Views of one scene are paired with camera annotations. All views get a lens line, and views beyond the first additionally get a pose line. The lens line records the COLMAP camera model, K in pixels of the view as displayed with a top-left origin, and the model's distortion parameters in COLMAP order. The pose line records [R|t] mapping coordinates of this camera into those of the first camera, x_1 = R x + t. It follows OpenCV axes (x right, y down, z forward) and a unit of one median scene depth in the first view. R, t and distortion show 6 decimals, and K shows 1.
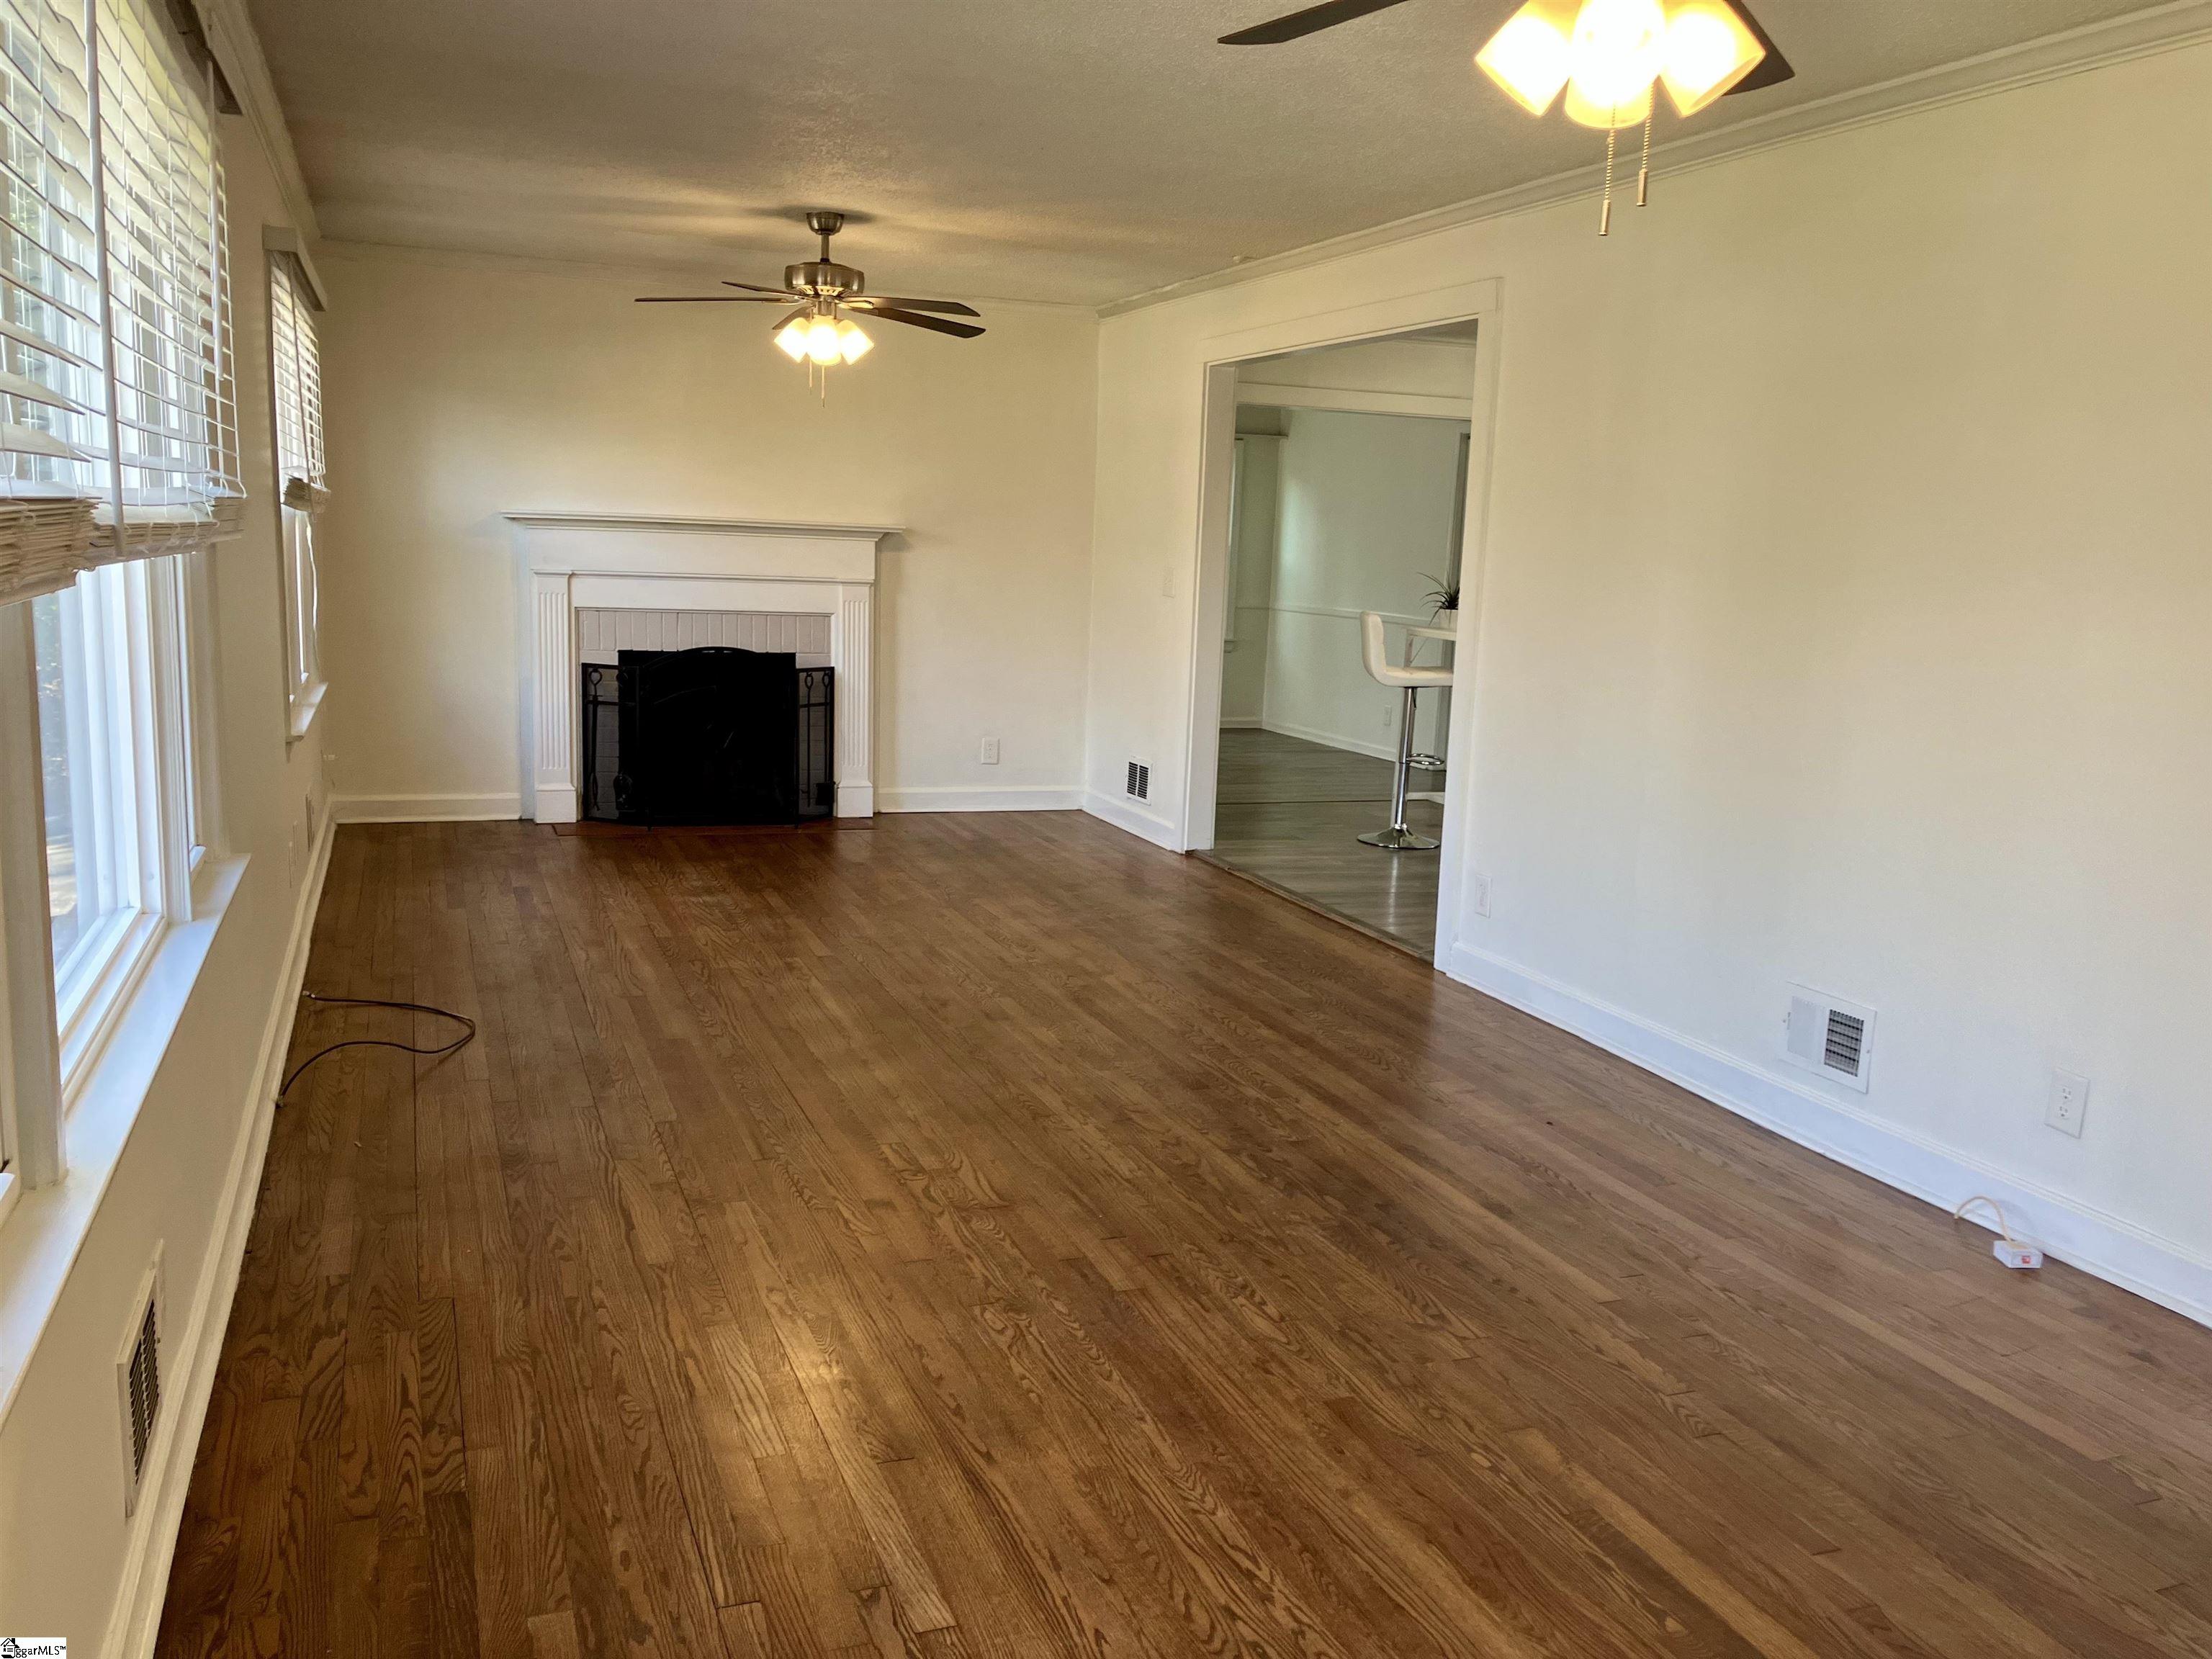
lens RADIAL K [[1832.8, 0, 1114.7], [0, 1832.8, 835.8], [0, 0, 1]] dist [0.019600, -0.023116]
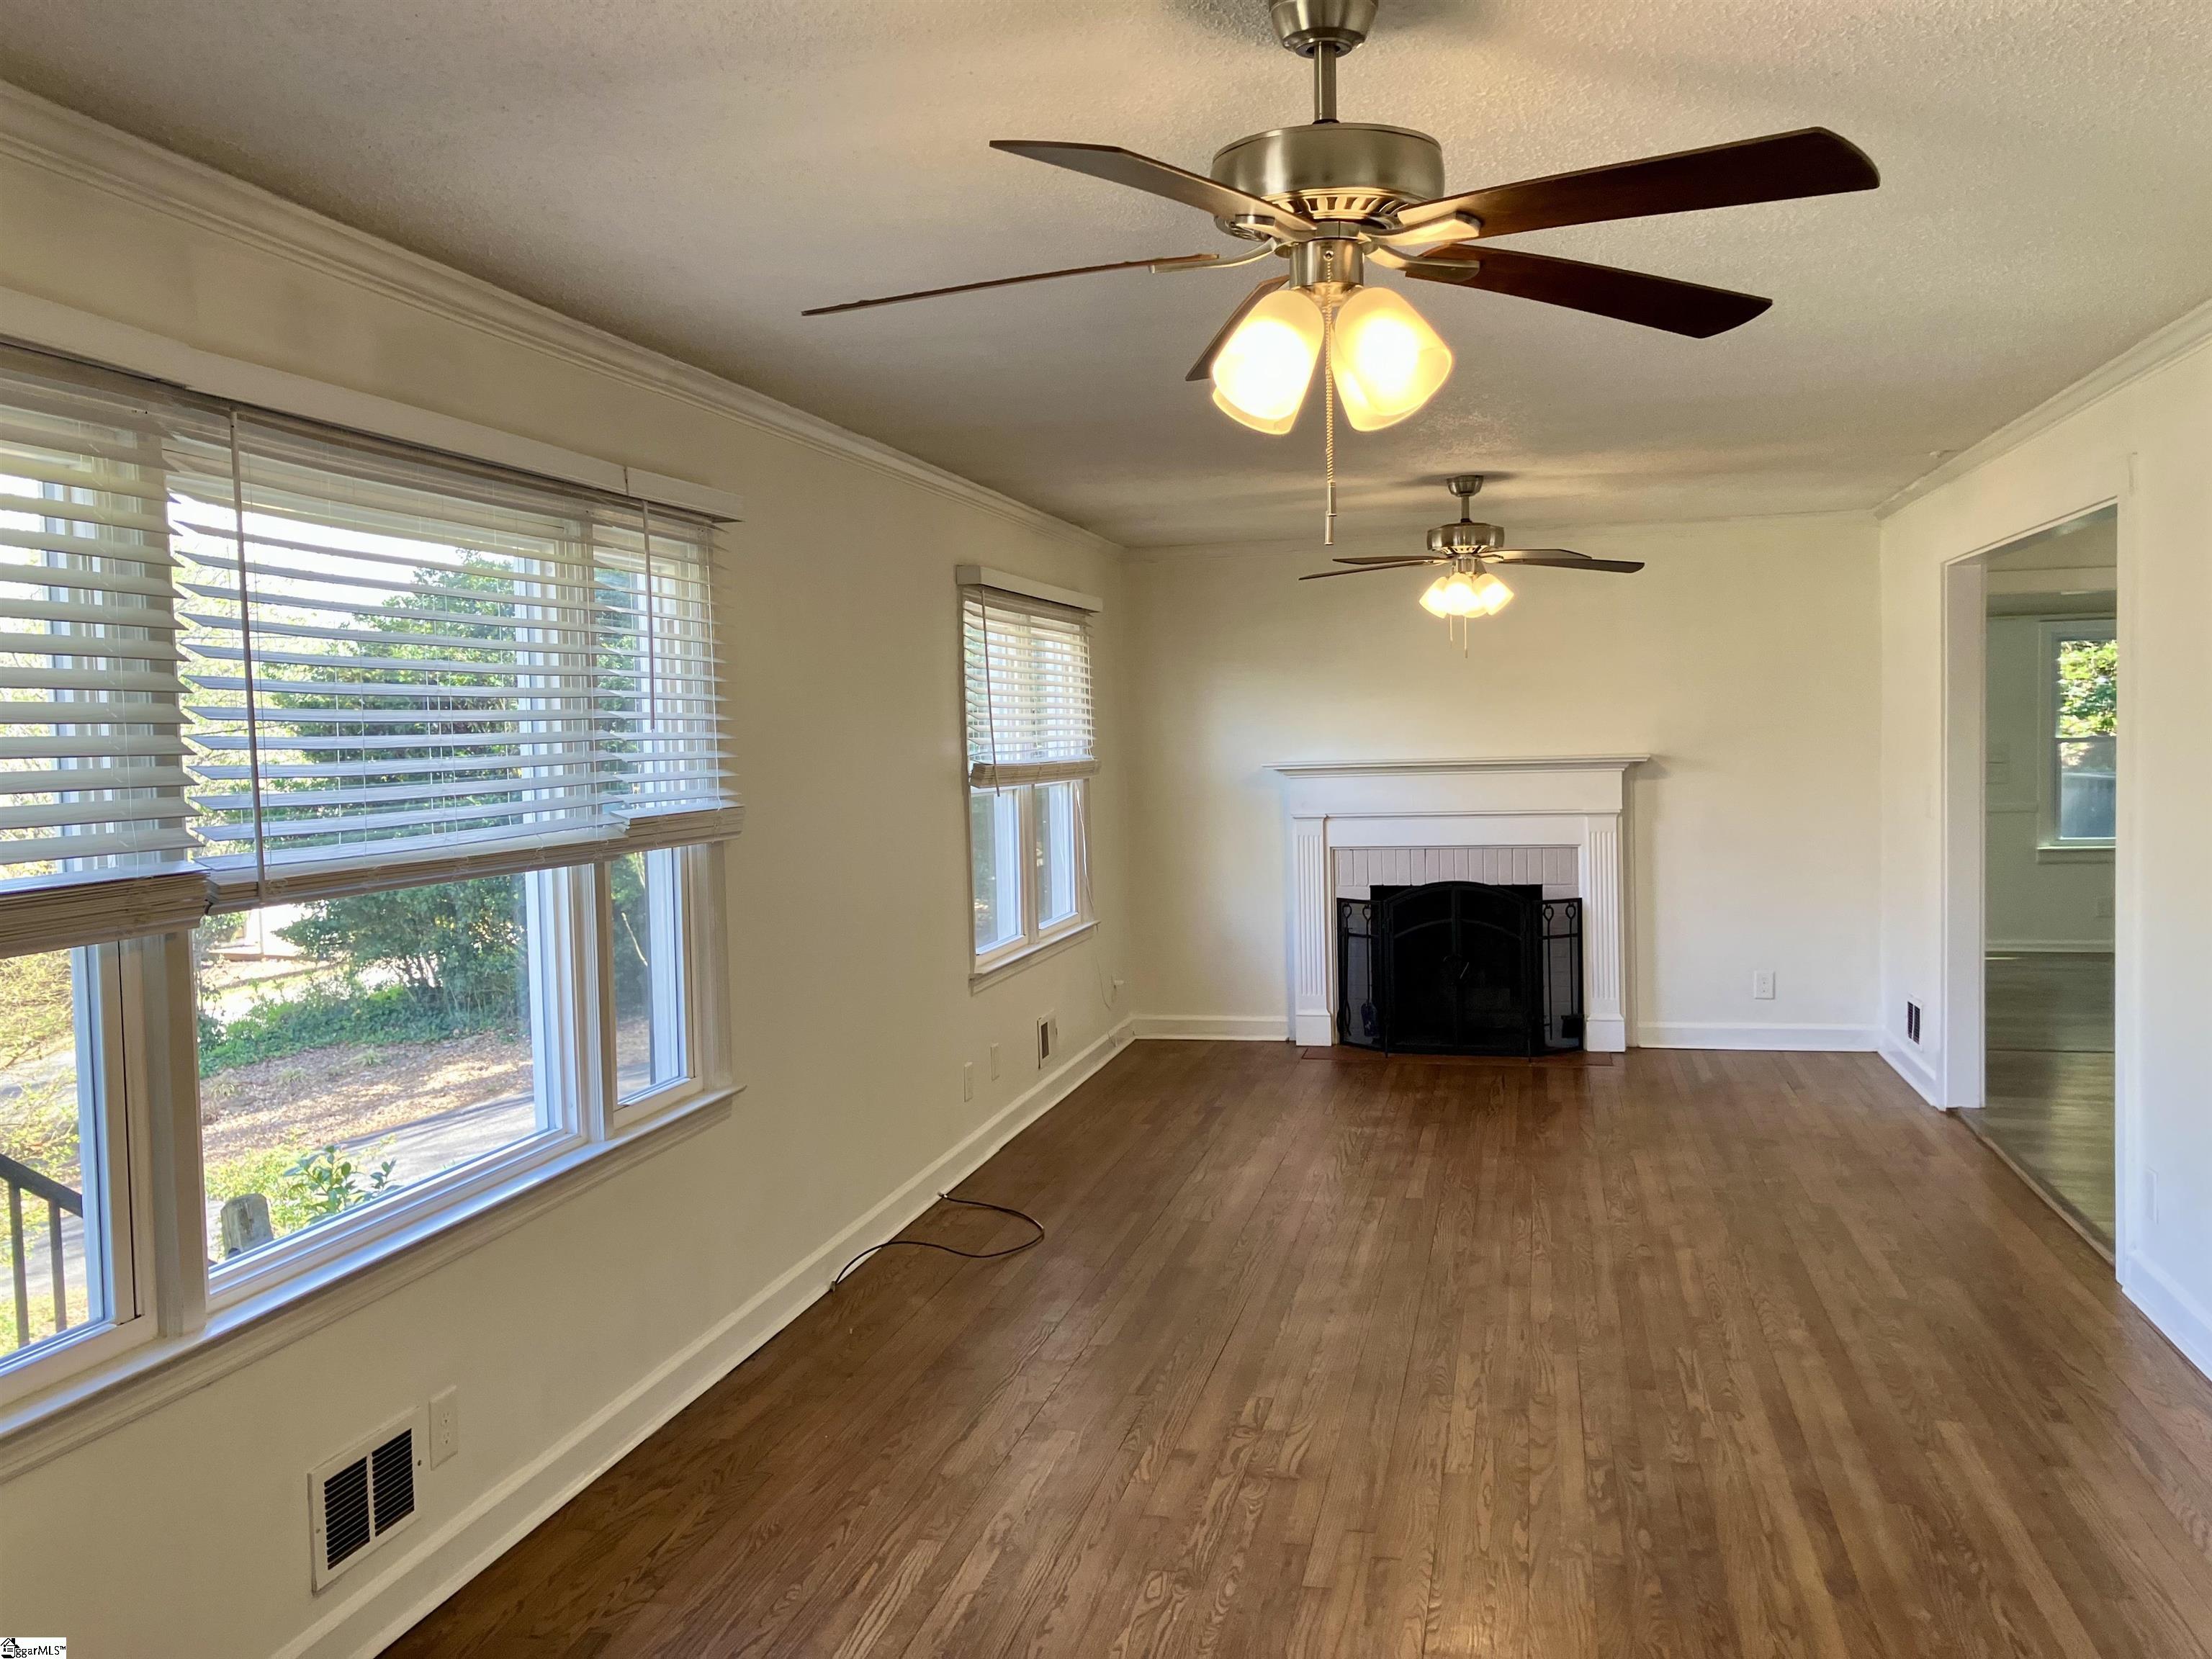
lens RADIAL K [[1832.8, 0, 1105.6], [0, 1832.8, 826.8], [0, 0, 1]] dist [0.019600, -0.023116]
pose [[0.821441, -0.027617, -0.569625, 0.264144], [-0.035660, 0.994385, -0.099634, -0.029448], [0.569178, 0.102156, 0.815843, 0.051852]]
